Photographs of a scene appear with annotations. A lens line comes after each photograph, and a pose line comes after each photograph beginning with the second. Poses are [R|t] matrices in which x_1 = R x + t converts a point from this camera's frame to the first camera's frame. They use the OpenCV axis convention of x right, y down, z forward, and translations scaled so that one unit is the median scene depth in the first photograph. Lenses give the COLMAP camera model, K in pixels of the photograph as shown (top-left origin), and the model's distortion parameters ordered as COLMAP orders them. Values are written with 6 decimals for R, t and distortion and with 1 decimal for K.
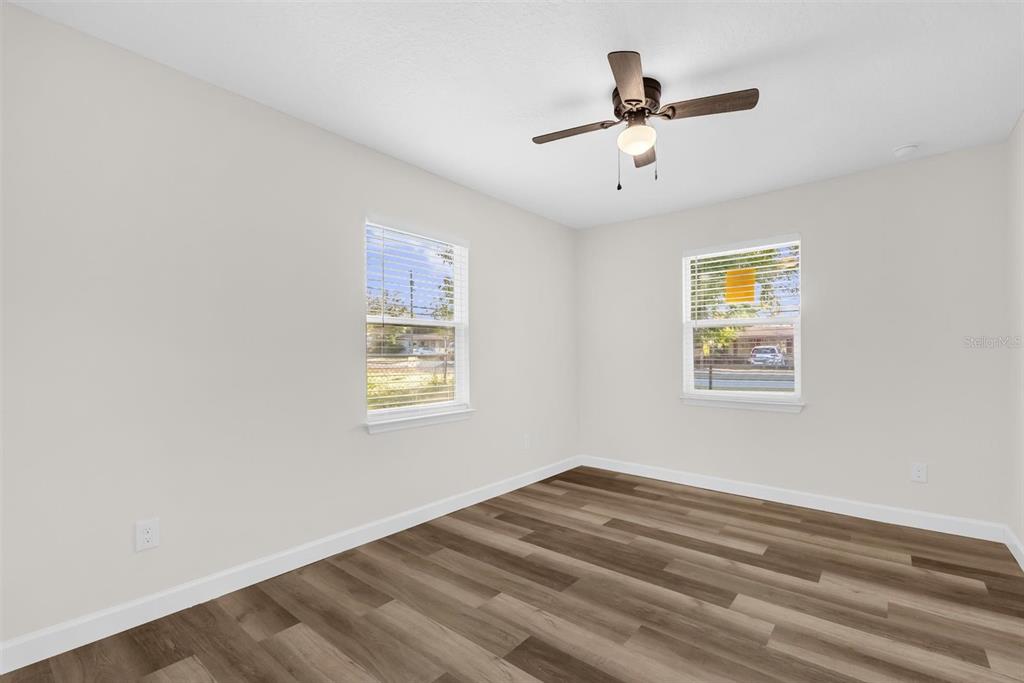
lens RADIAL K [[459.6, 0, 513.7], [0, 459.6, 361.0], [0, 0, 1]] dist [0.000502, -0.000006]
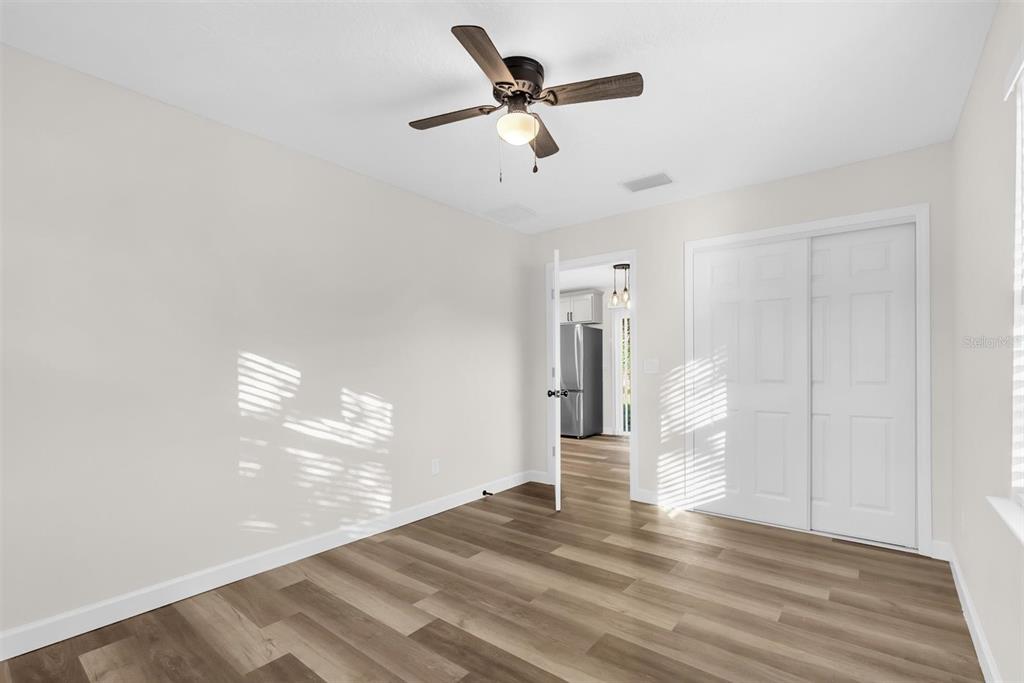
lens RADIAL K [[459.6, 0, 513.7], [0, 459.6, 361.0], [0, 0, 1]] dist [0.000502, -0.000006]
pose [[-0.999718, 0.008144, -0.022318, 0.309942], [0.008070, 0.999962, 0.003400, -0.028568], [0.022345, 0.003219, -0.999745, 1.965338]]
